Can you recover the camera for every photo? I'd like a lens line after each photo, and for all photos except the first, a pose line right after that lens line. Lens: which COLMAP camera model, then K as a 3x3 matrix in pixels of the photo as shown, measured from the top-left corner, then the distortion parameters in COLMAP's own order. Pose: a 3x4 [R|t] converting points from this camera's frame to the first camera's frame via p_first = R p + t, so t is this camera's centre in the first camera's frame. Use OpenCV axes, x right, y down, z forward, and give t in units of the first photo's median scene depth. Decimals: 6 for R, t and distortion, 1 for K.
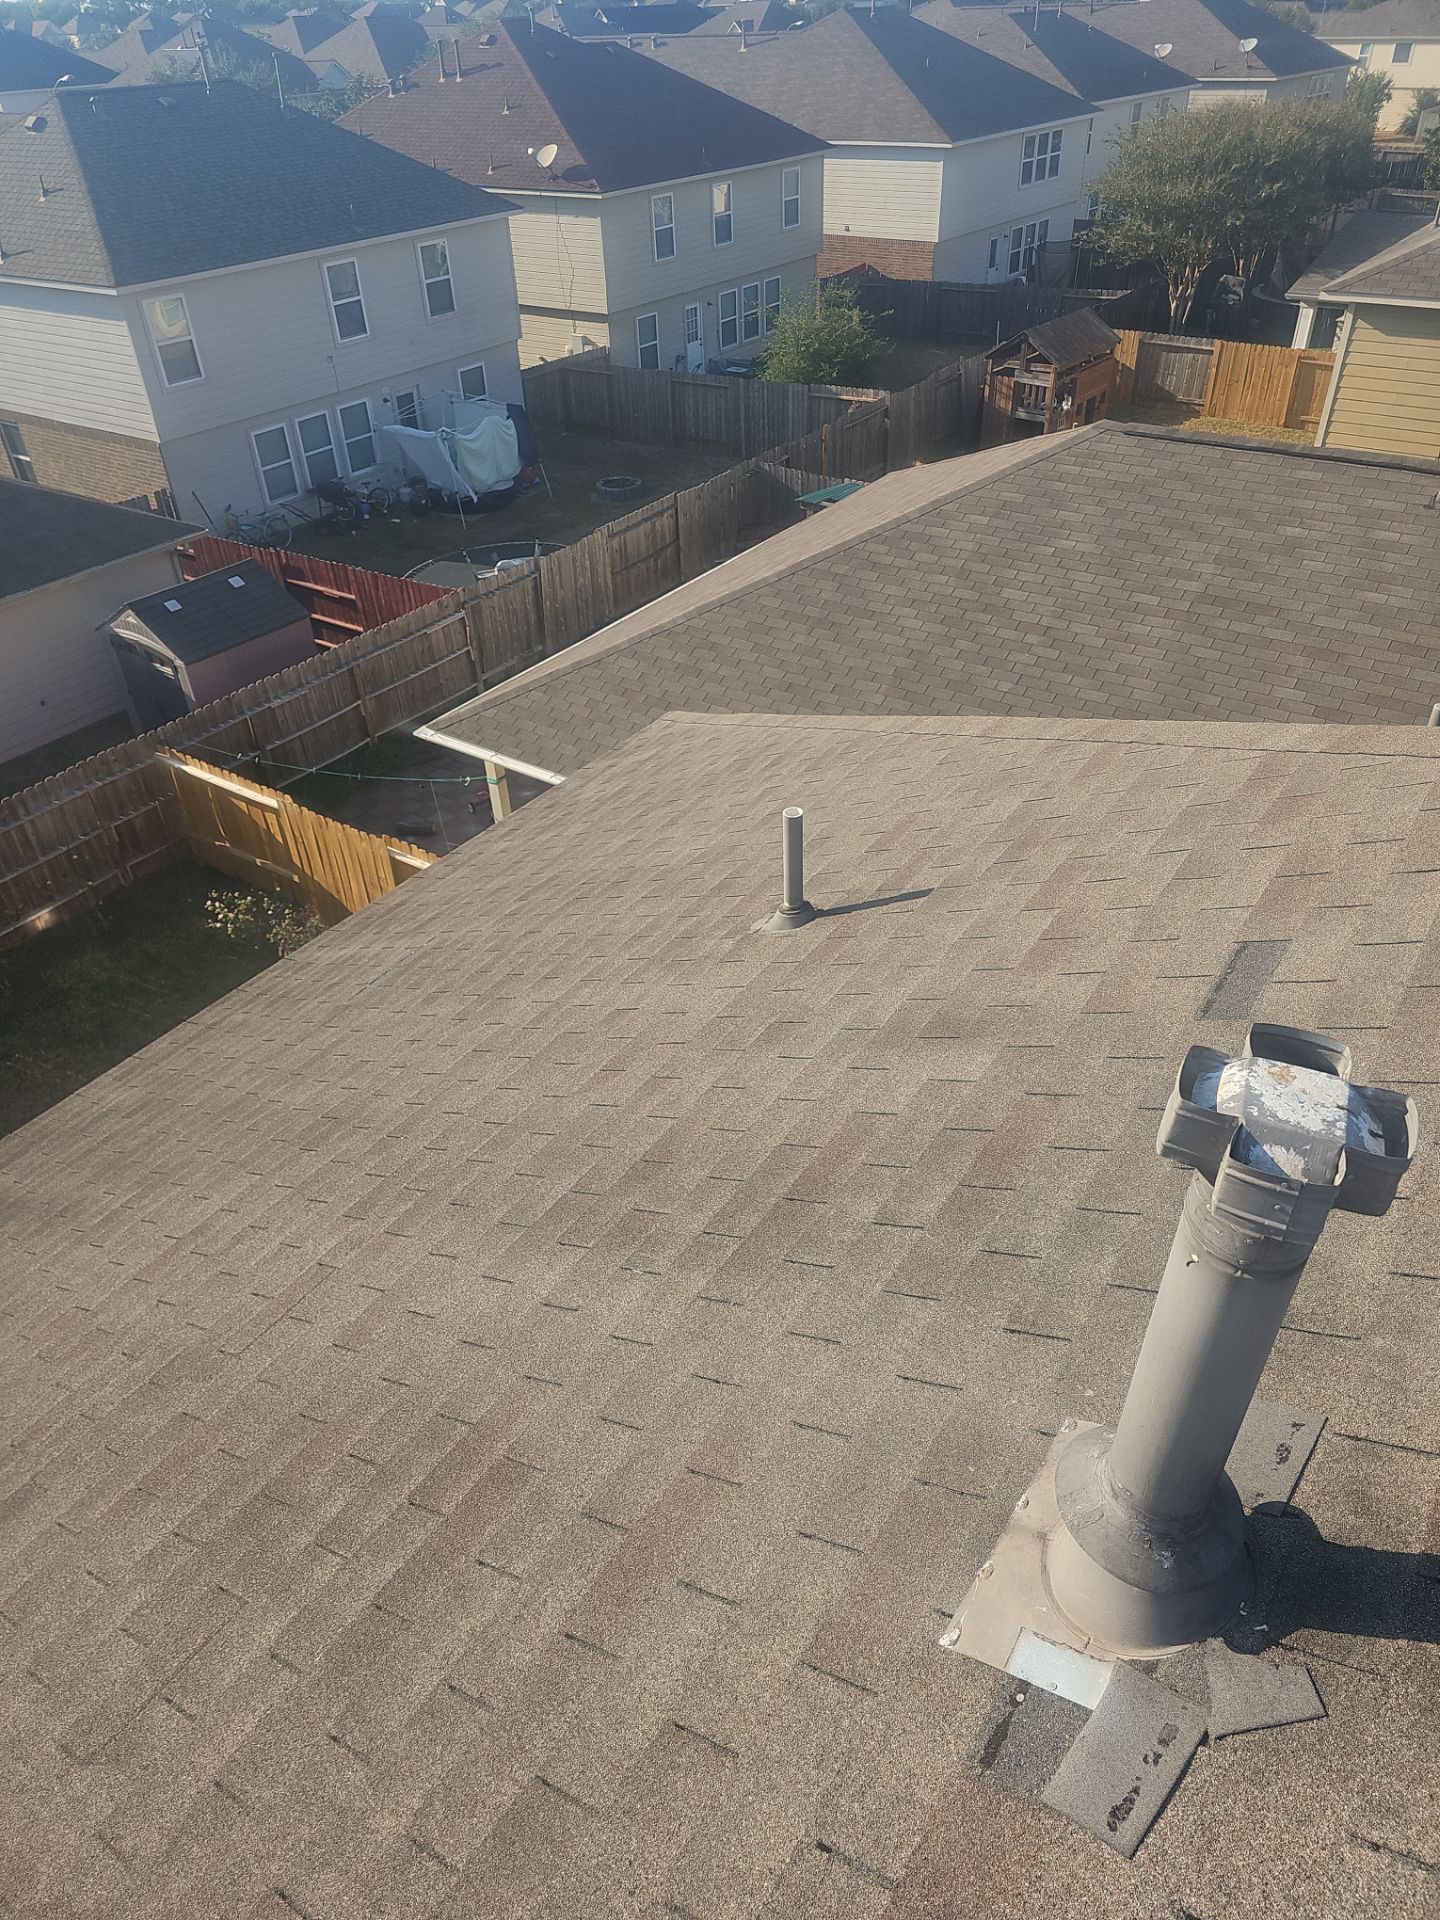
lens RADIAL K [[1267.7, 0, 704.3], [0, 1267.7, 968.1], [0, 0, 1]] dist [0.037506, -0.041292]
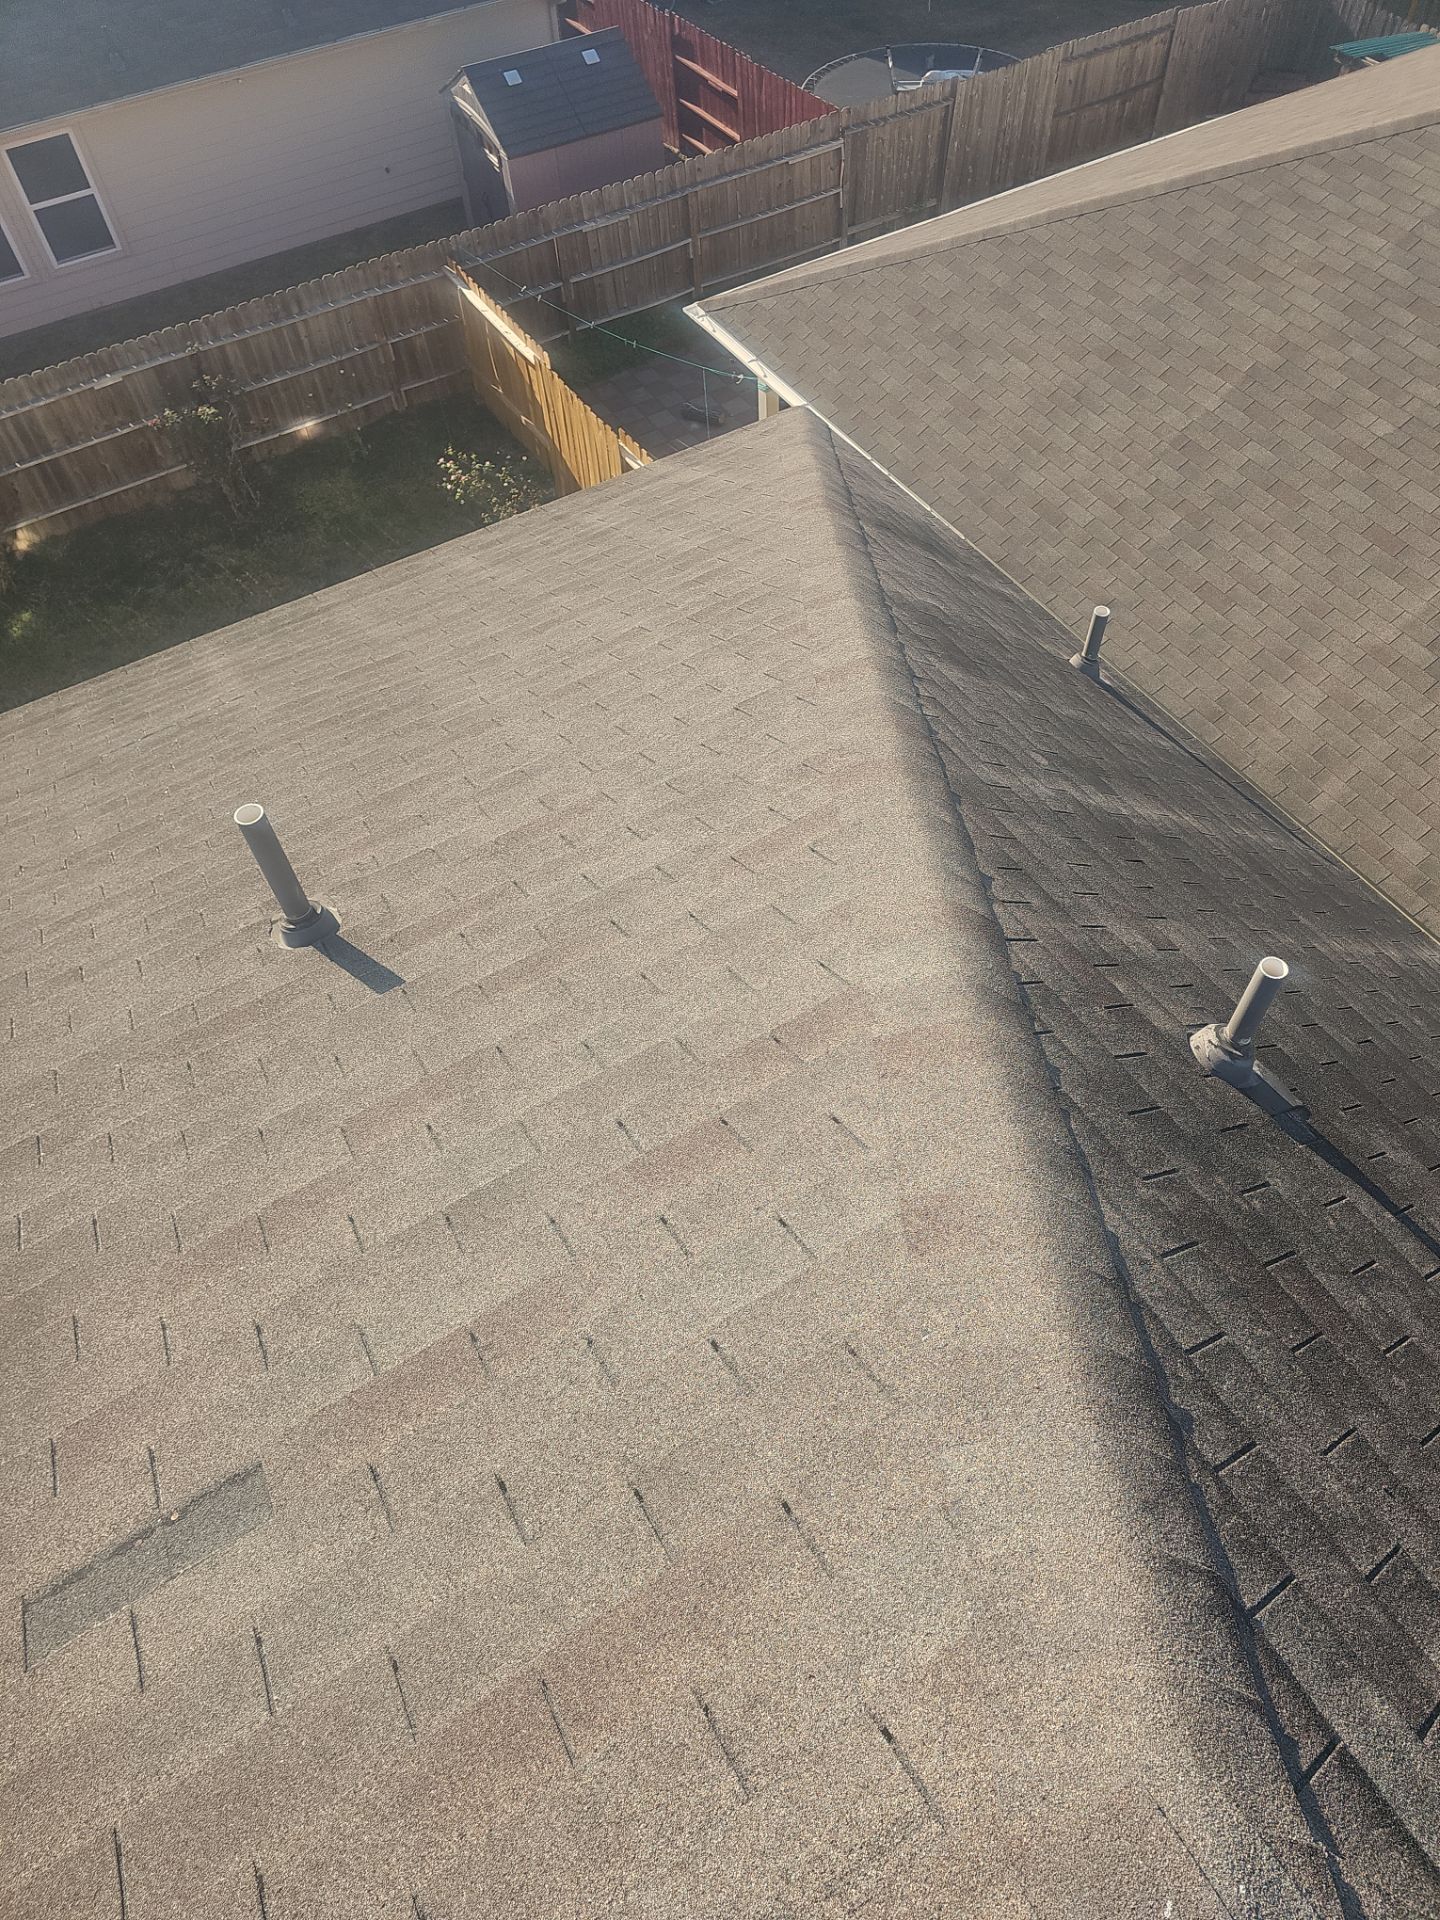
lens RADIAL K [[1267.7, 0, 717.0], [0, 1267.7, 965.7], [0, 0, 1]] dist [0.037506, -0.041292]
pose [[0.914751, 0.332932, -0.228880, 0.114035], [-0.239963, 0.903479, 0.355167, -0.080965], [0.325035, -0.269966, 0.906350, 0.092806]]
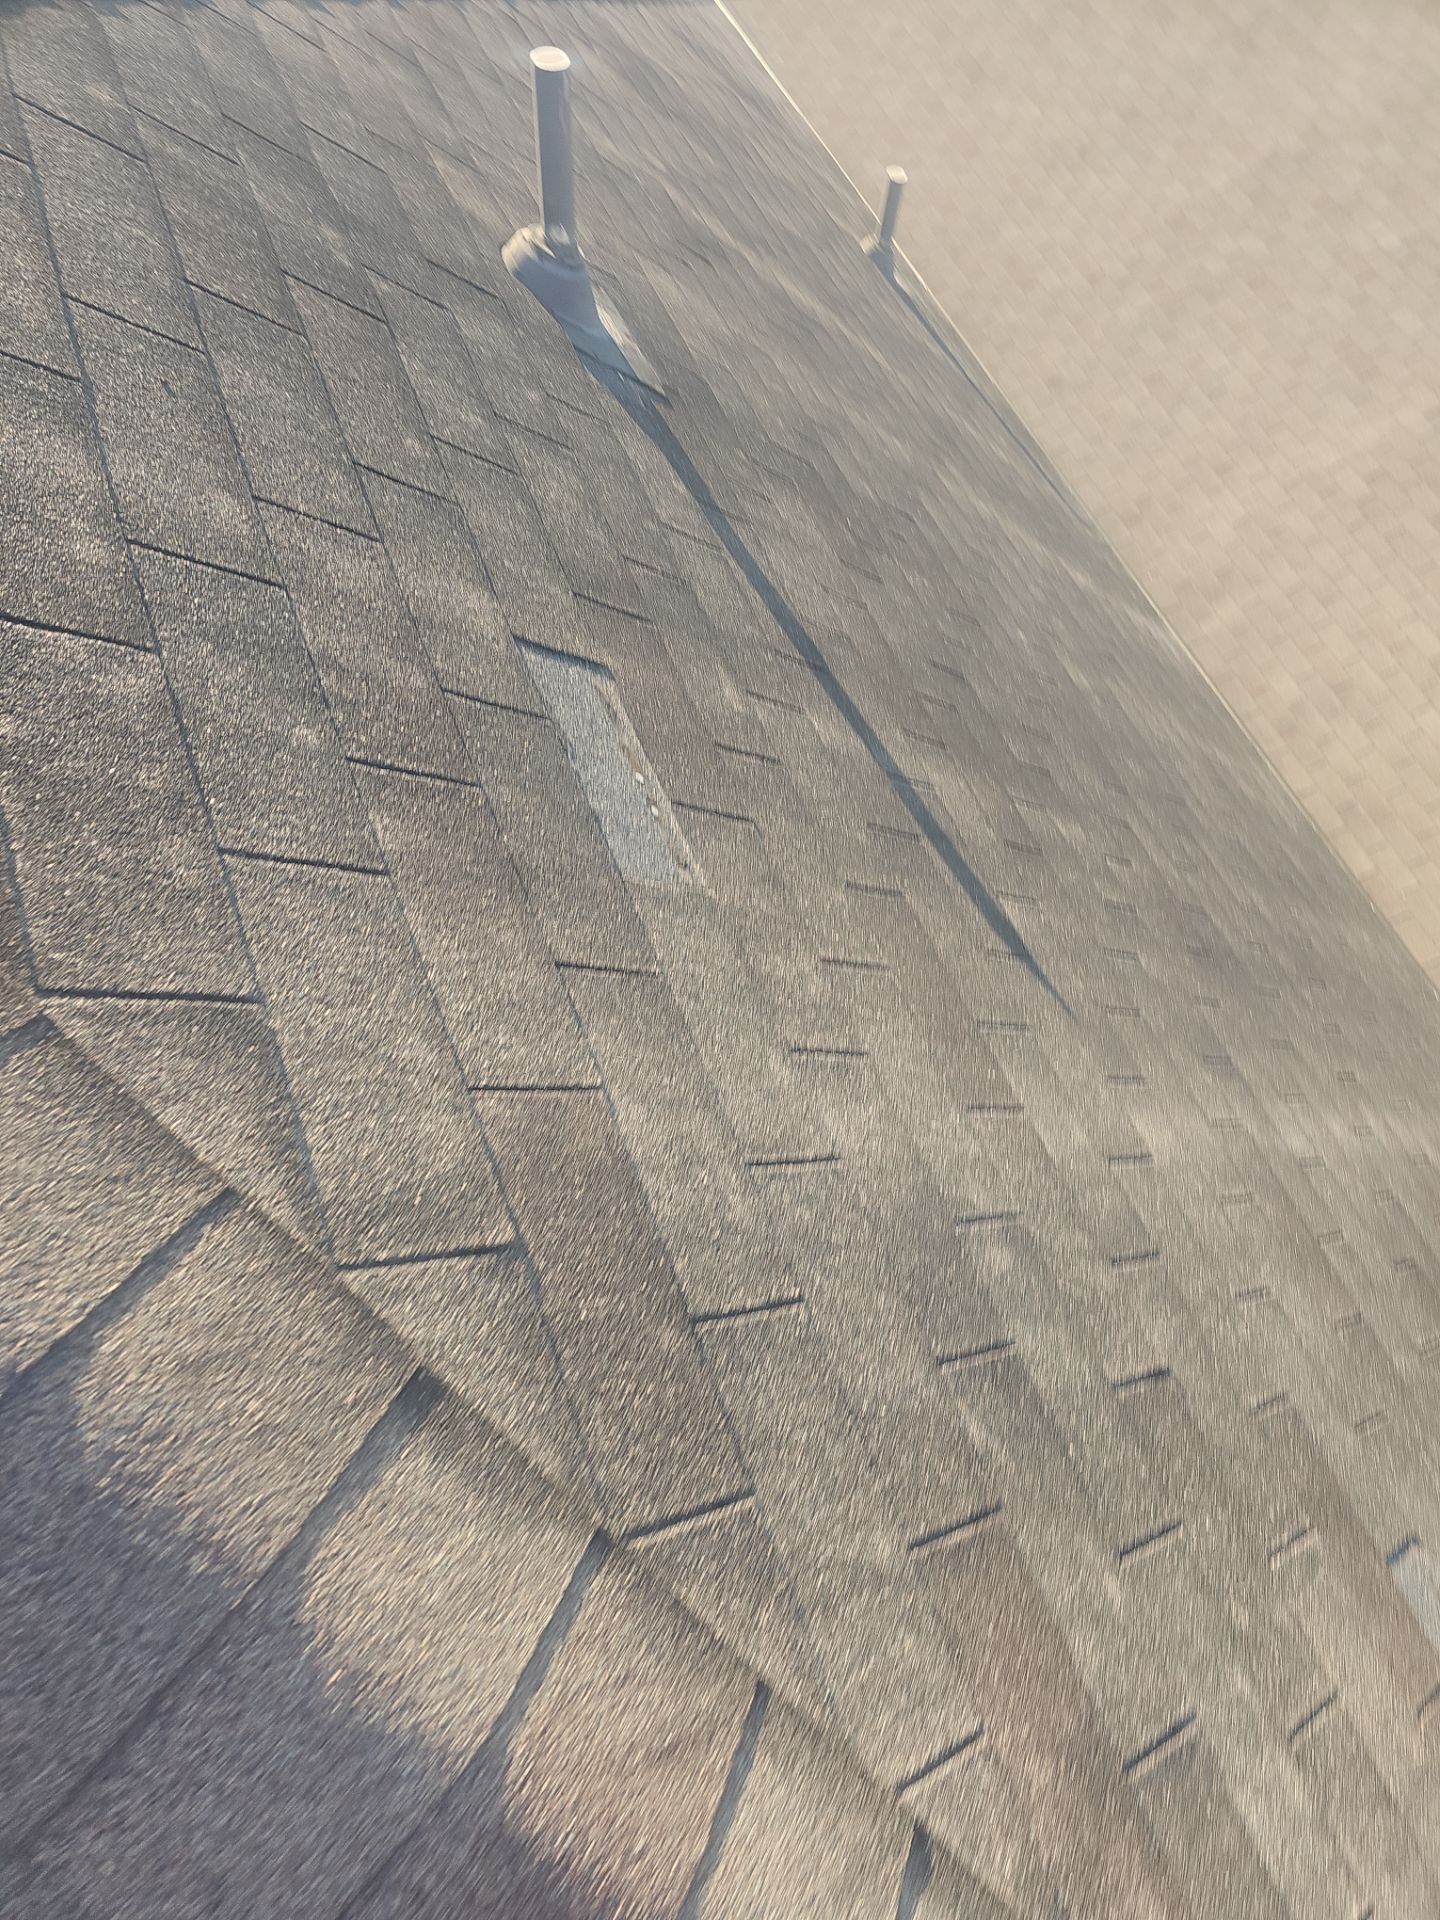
lens RADIAL K [[1267.7, 0, 737.4], [0, 1267.7, 1009.6], [0, 0, 1]] dist [0.037506, -0.041292]
pose [[0.829845, 0.530908, -0.171740, 0.205230], [-0.418567, 0.795805, 0.437603, -0.037923], [0.368998, -0.291258, 0.882615, 0.130380]]
